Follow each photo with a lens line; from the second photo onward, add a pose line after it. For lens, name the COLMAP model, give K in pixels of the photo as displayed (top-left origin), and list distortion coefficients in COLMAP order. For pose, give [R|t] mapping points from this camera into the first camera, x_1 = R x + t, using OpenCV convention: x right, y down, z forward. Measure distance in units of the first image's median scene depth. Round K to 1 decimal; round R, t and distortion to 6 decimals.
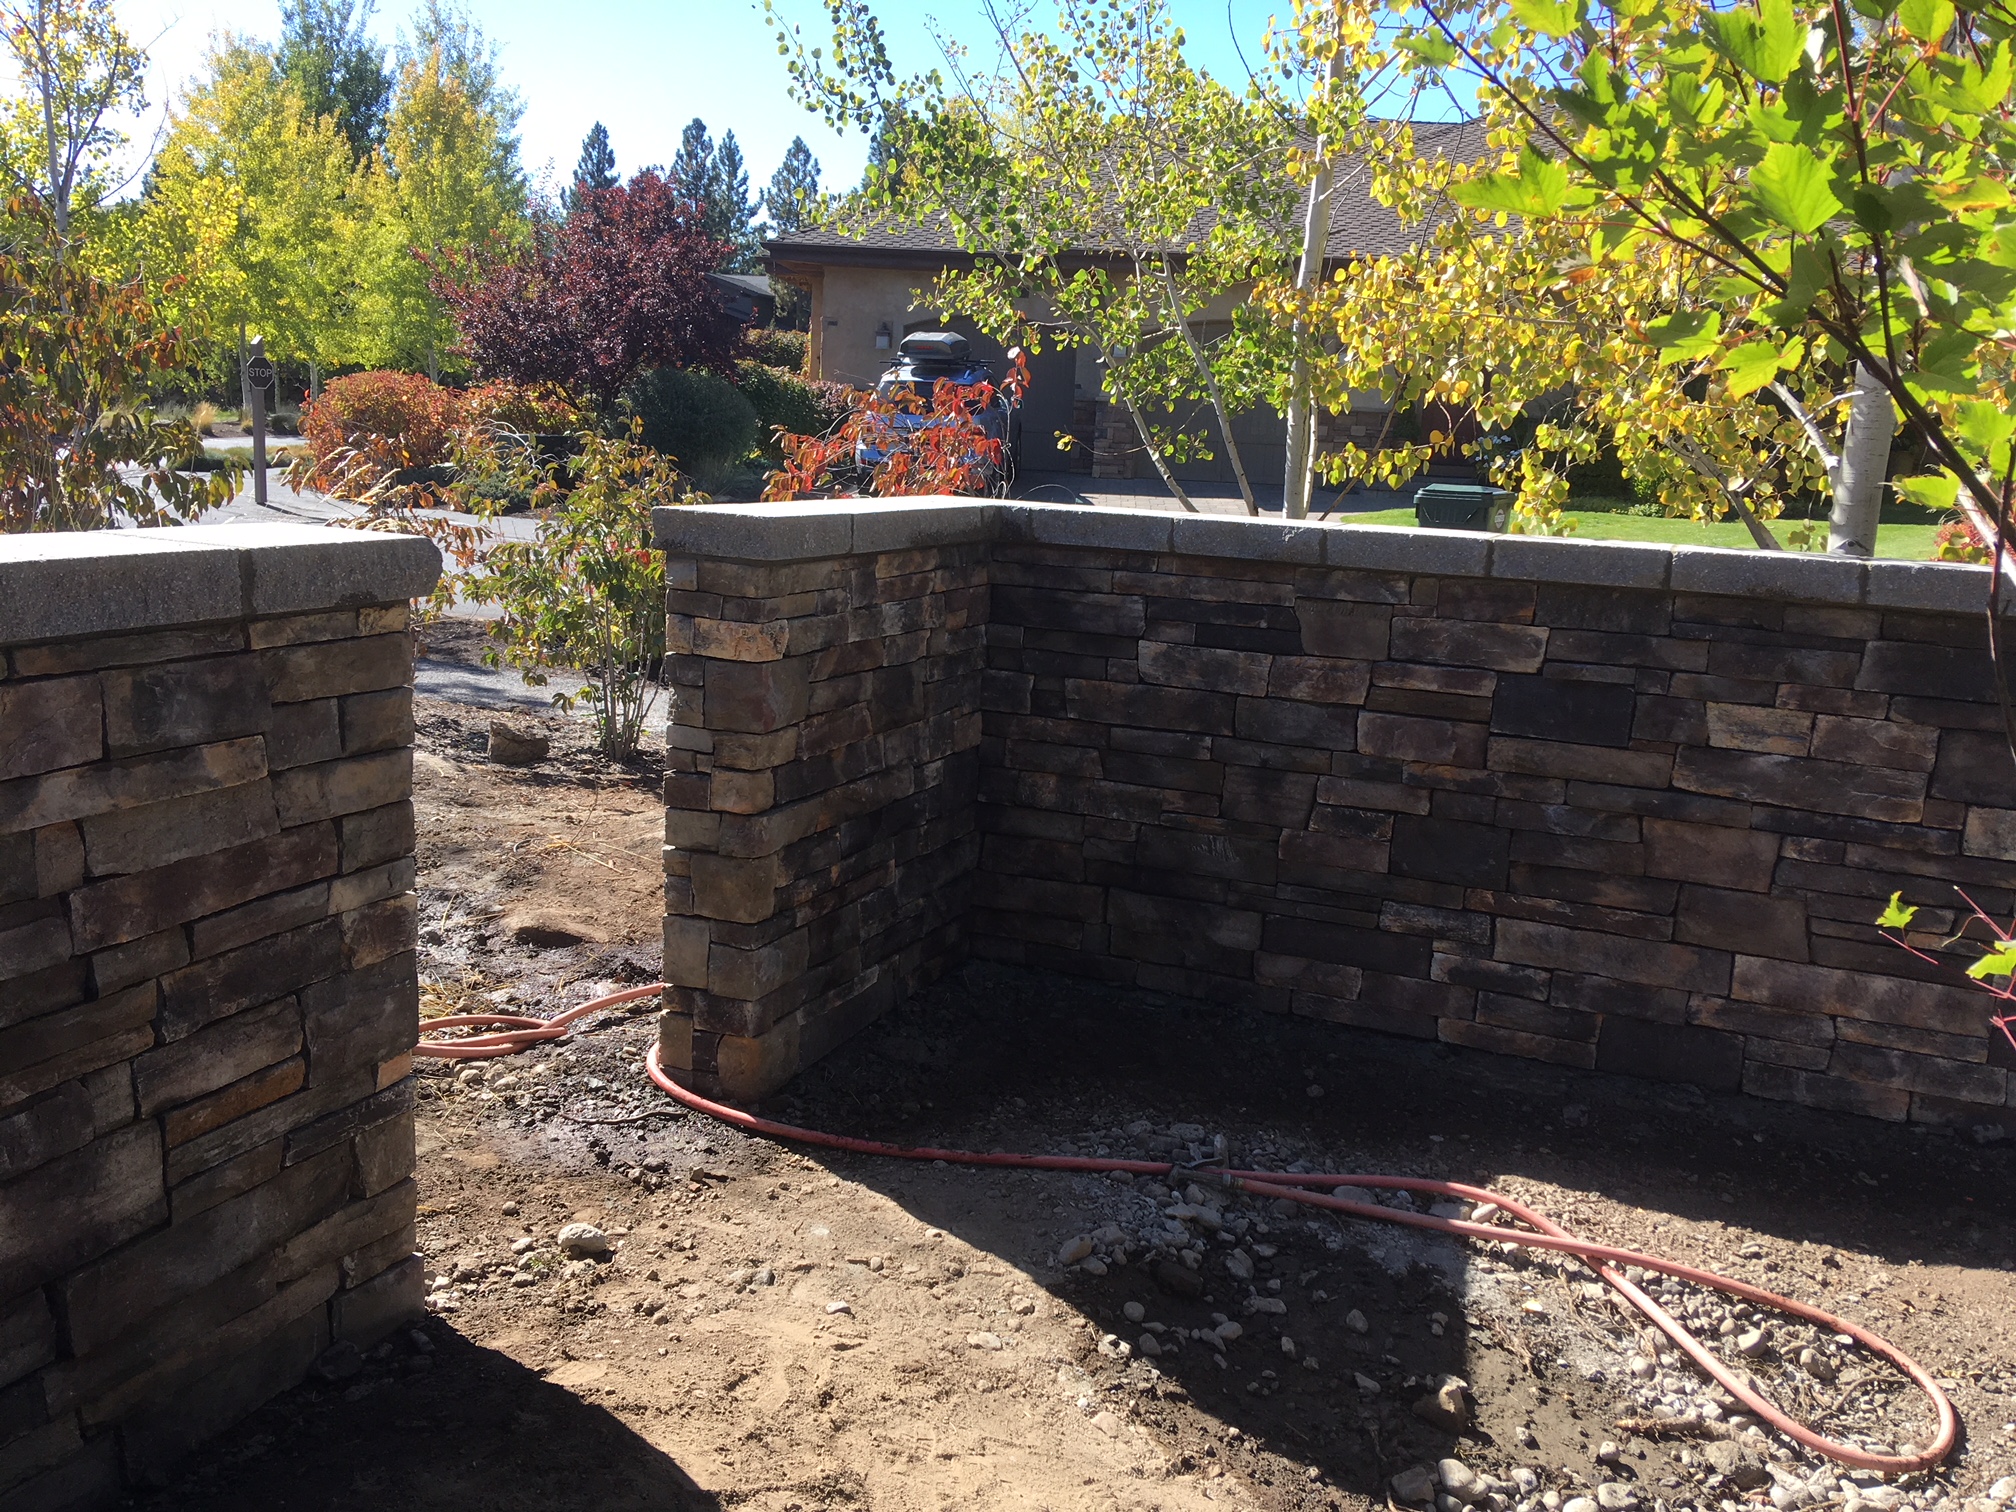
lens RADIAL K [[1652.4, 0, 1008.0], [0, 1652.4, 756.0], [0, 0, 1]] dist [0.093954, -0.130053]
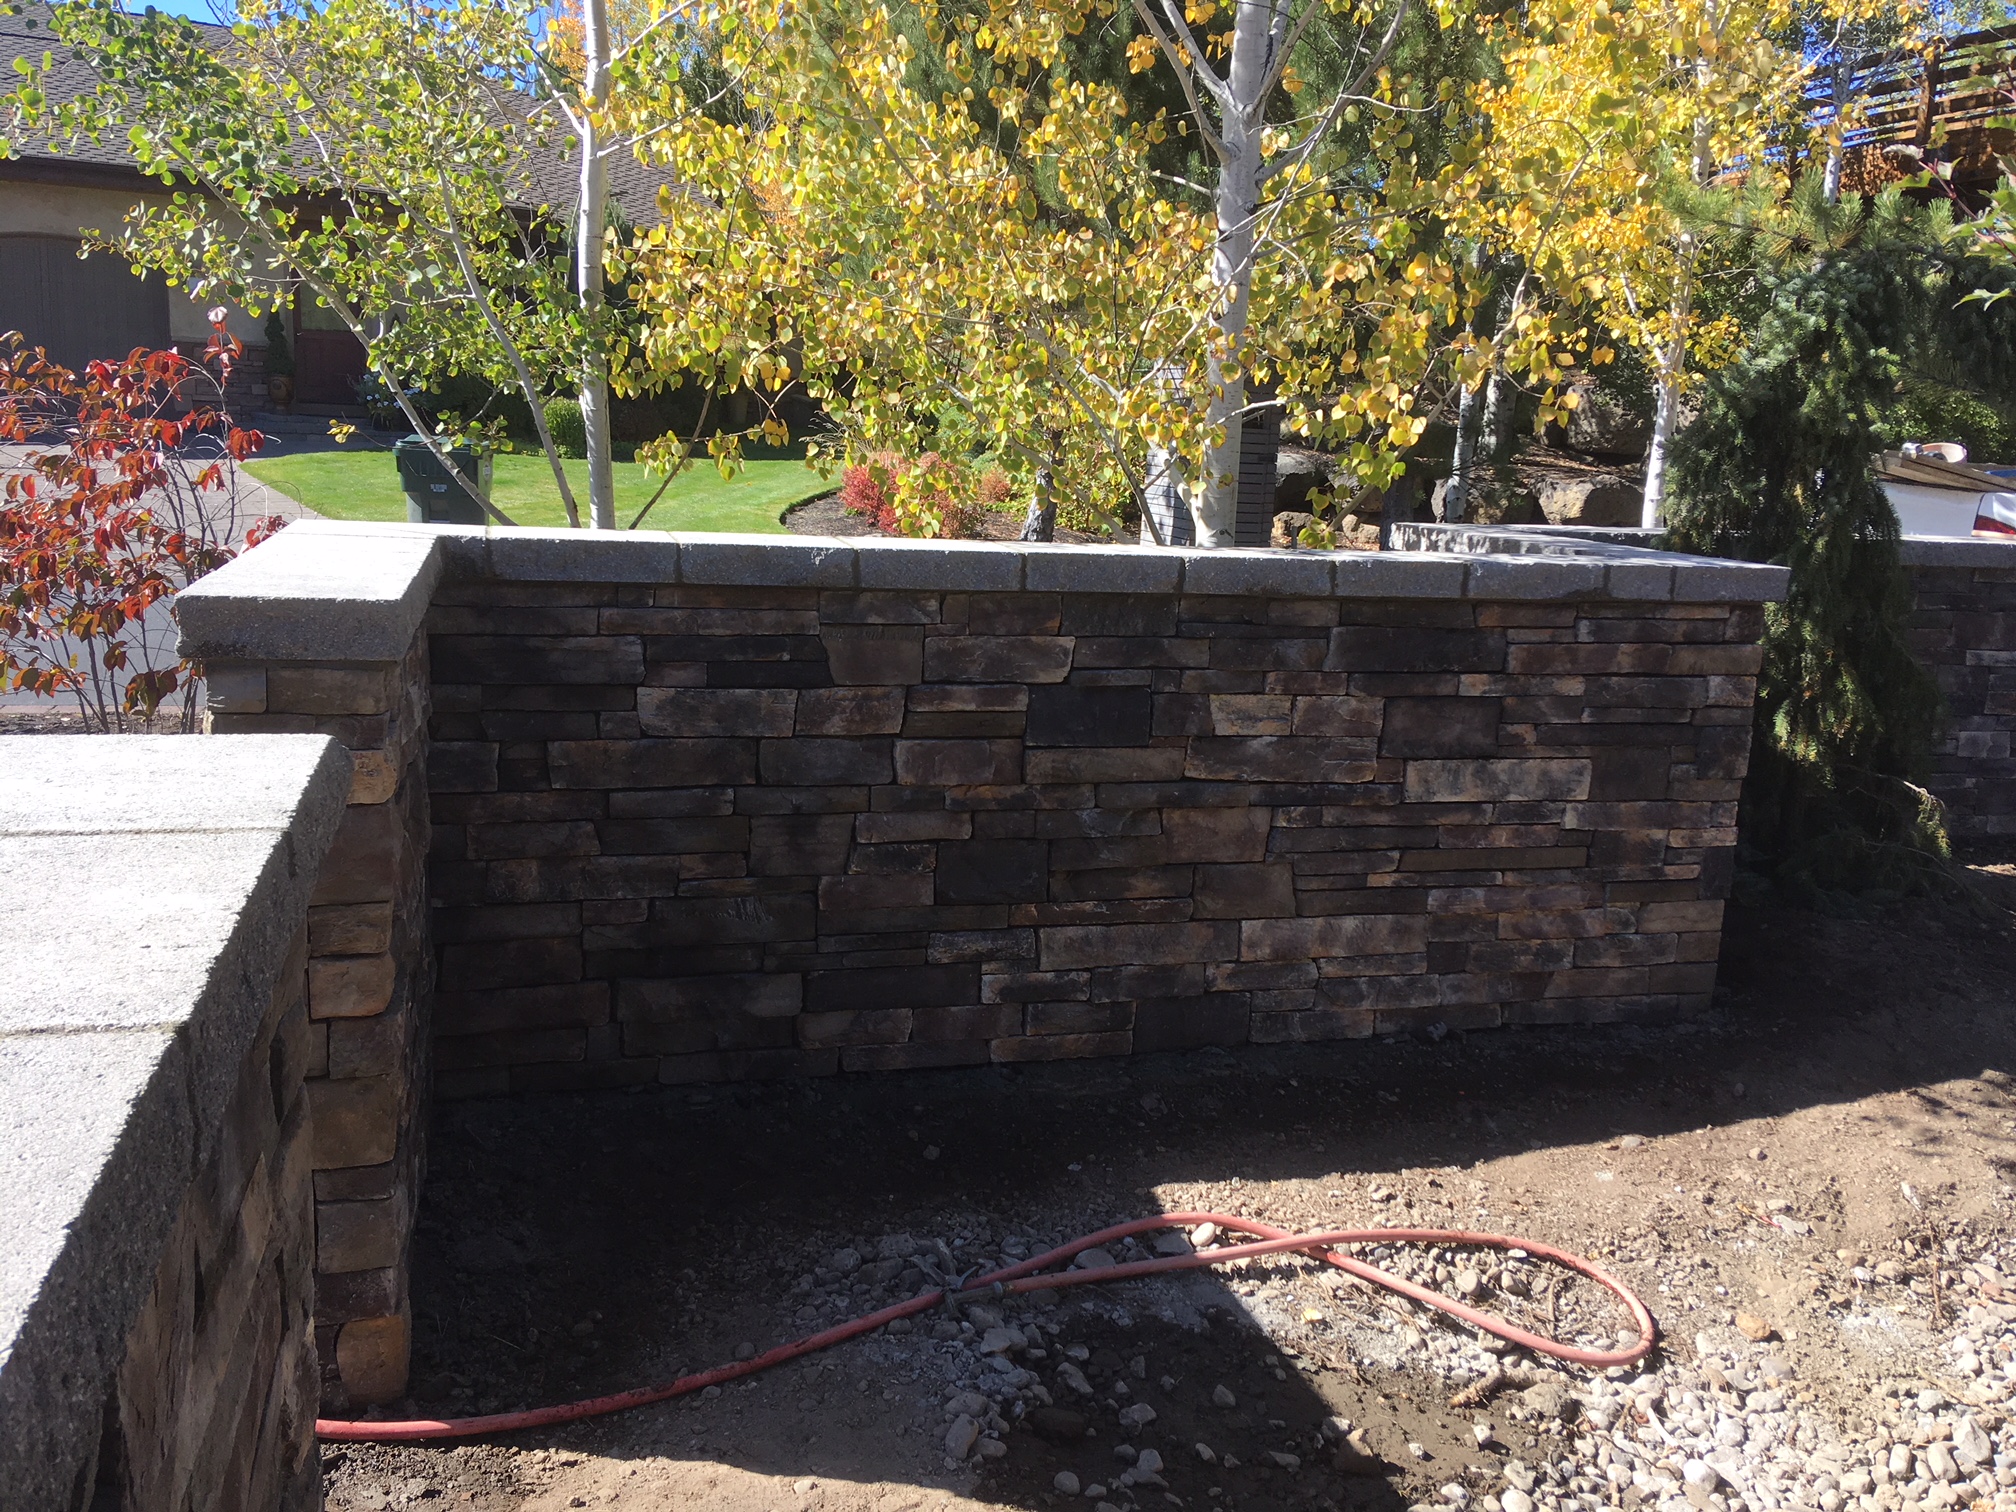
lens RADIAL K [[1652.4, 0, 1008.0], [0, 1652.4, 756.0], [0, 0, 1]] dist [0.093954, -0.130053]
pose [[0.788357, -0.136321, 0.599925, -0.313517], [0.113542, 0.990630, 0.075896, -0.085903], [-0.604650, 0.008284, 0.796448, 0.231300]]
